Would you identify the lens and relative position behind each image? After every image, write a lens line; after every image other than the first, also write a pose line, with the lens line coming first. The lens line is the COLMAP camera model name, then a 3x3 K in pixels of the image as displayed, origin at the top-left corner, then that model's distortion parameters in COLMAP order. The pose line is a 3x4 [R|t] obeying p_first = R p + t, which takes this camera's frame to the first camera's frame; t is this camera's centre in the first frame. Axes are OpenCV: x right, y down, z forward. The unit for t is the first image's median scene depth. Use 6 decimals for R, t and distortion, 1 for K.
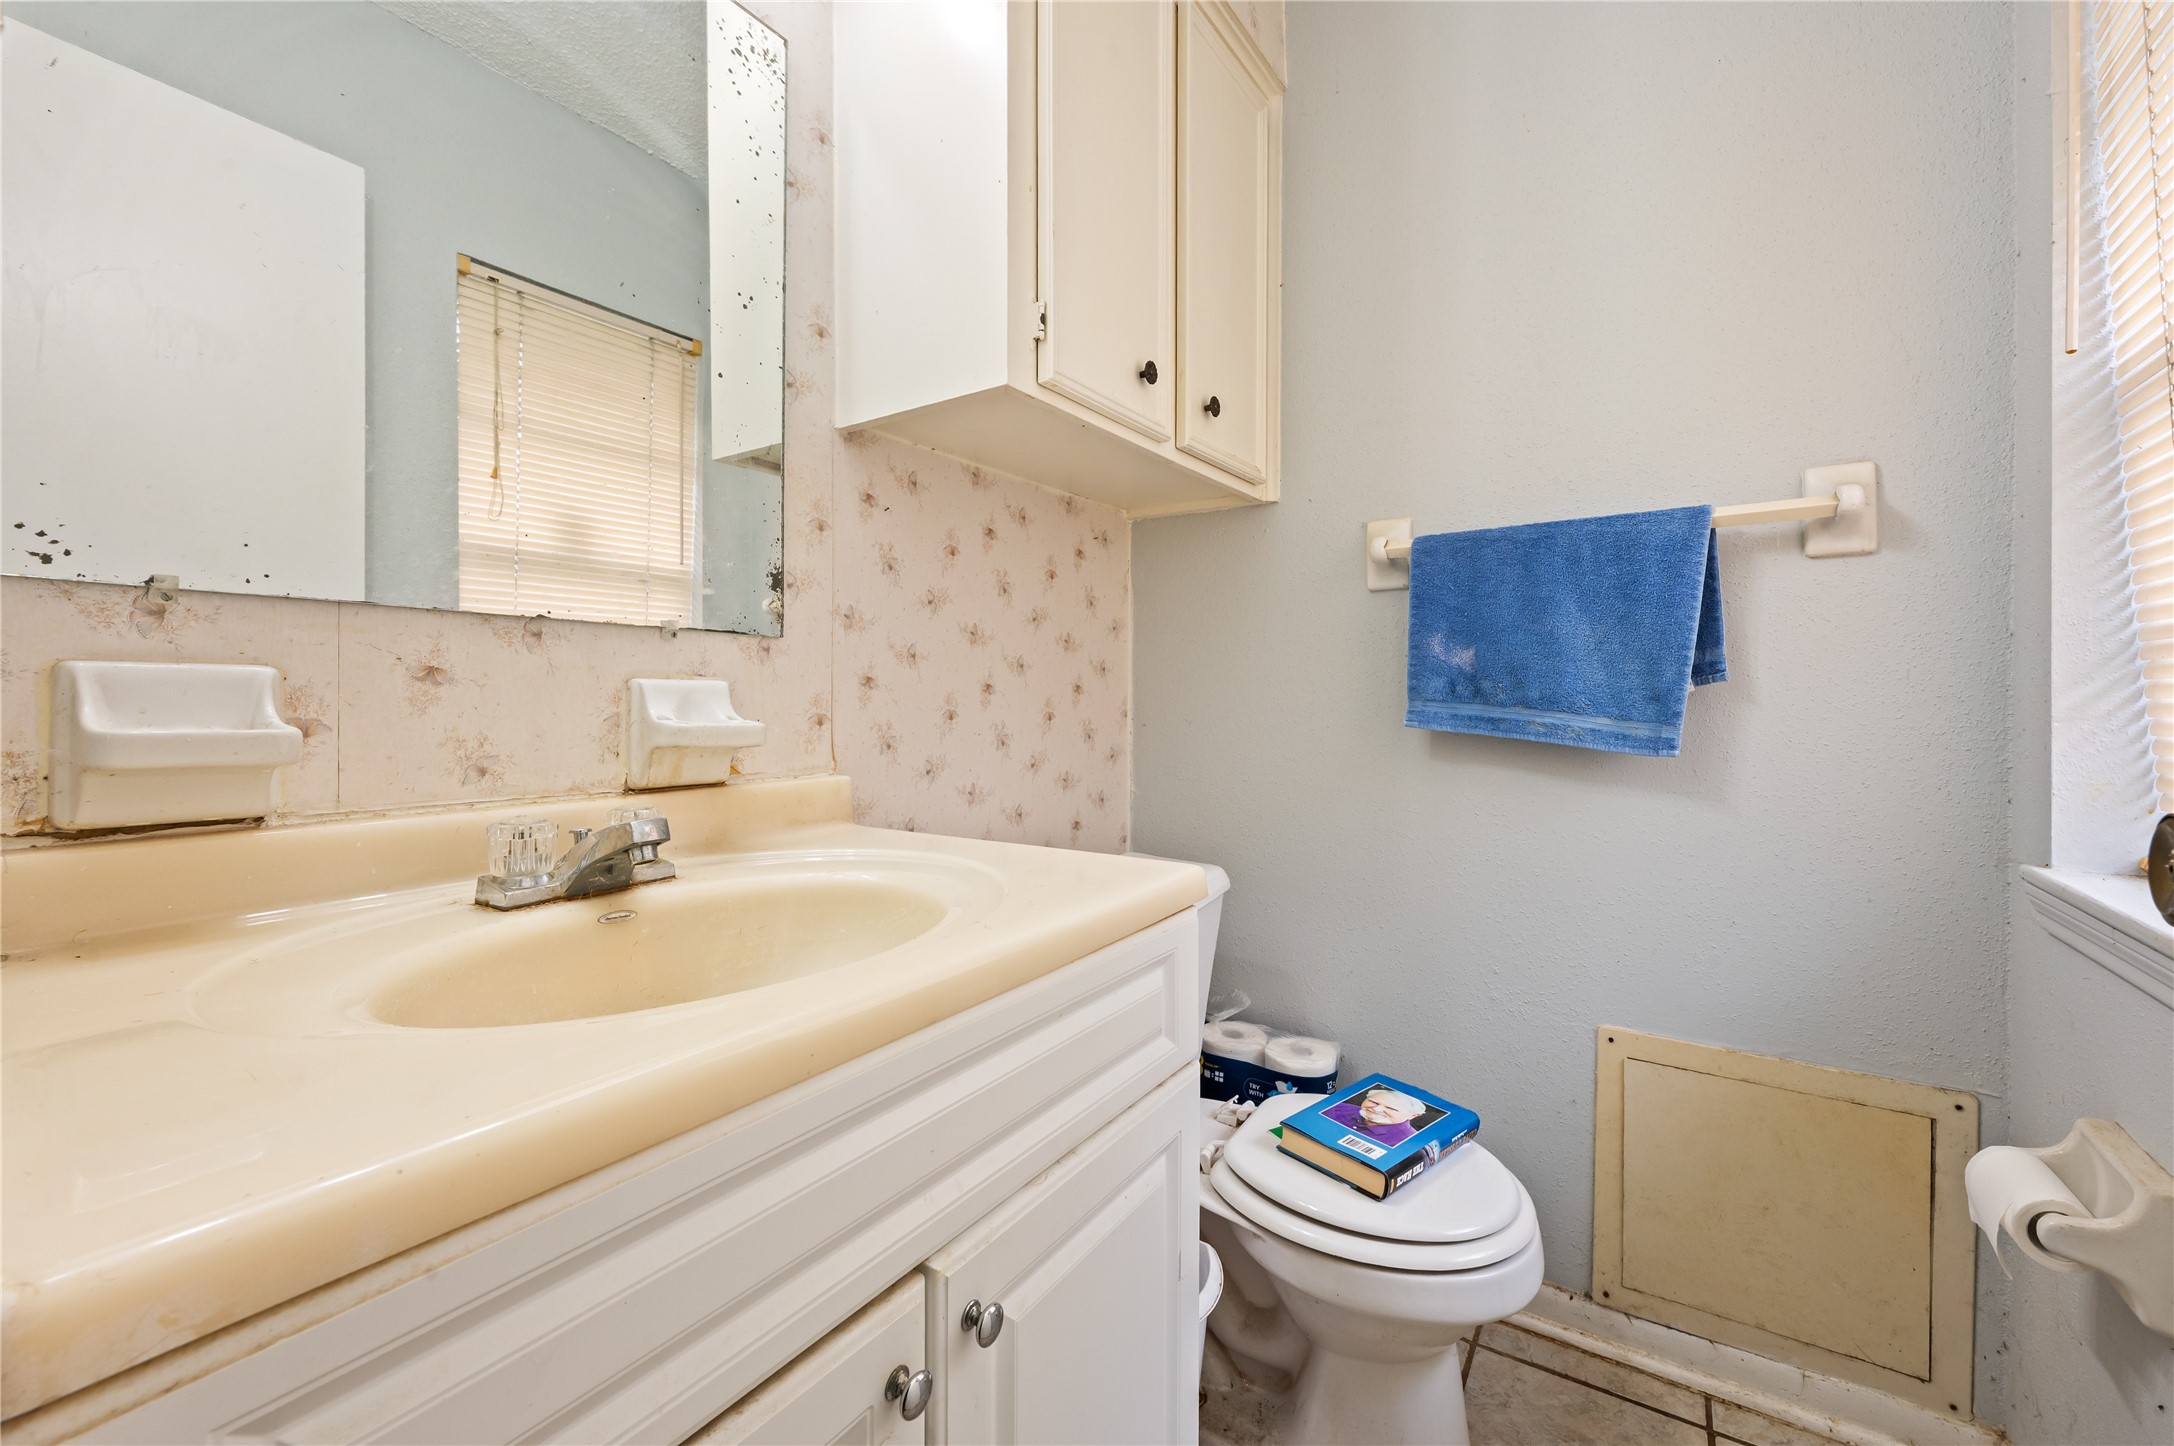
lens RADIAL K [[869.9, 0, 1087.0], [0, 869.9, 723.0], [0, 0, 1]] dist [-0.038953, -0.000031]
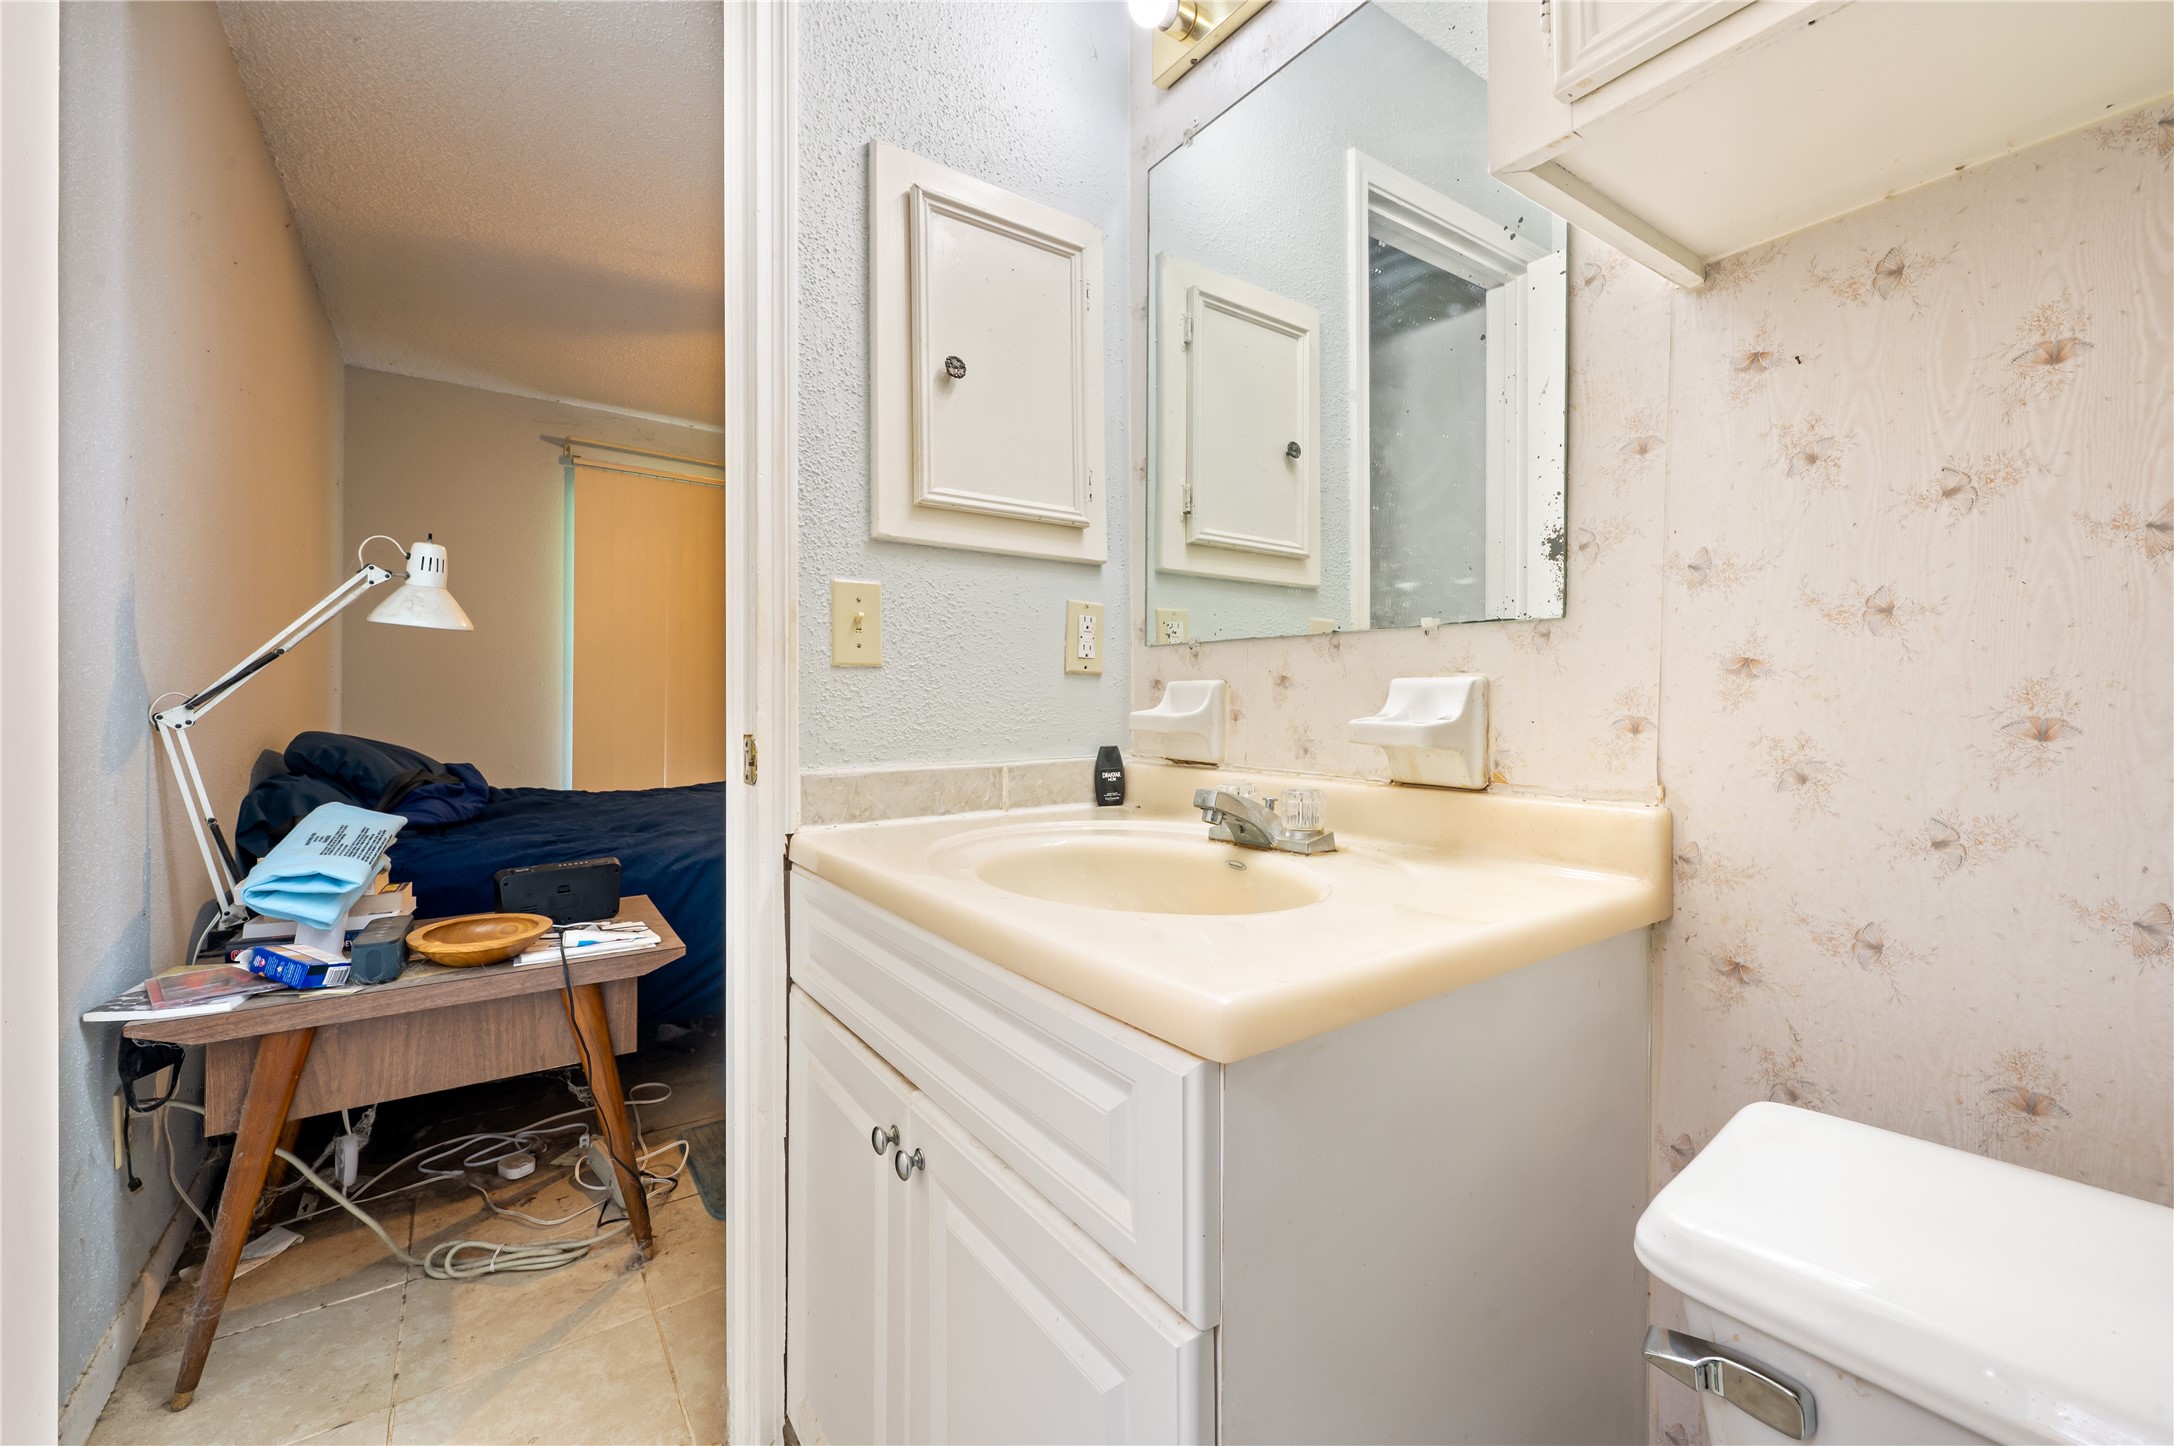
lens RADIAL K [[875.8, 0, 1087.4], [0, 875.8, 690.1], [0, 0, 1]] dist [0.000830, 0.000038]
pose [[-0.372958, -0.004417, -0.927838, 0.504850], [-0.015260, 0.999883, 0.001374, -0.025902], [0.927723, 0.014671, -0.372981, 0.837307]]
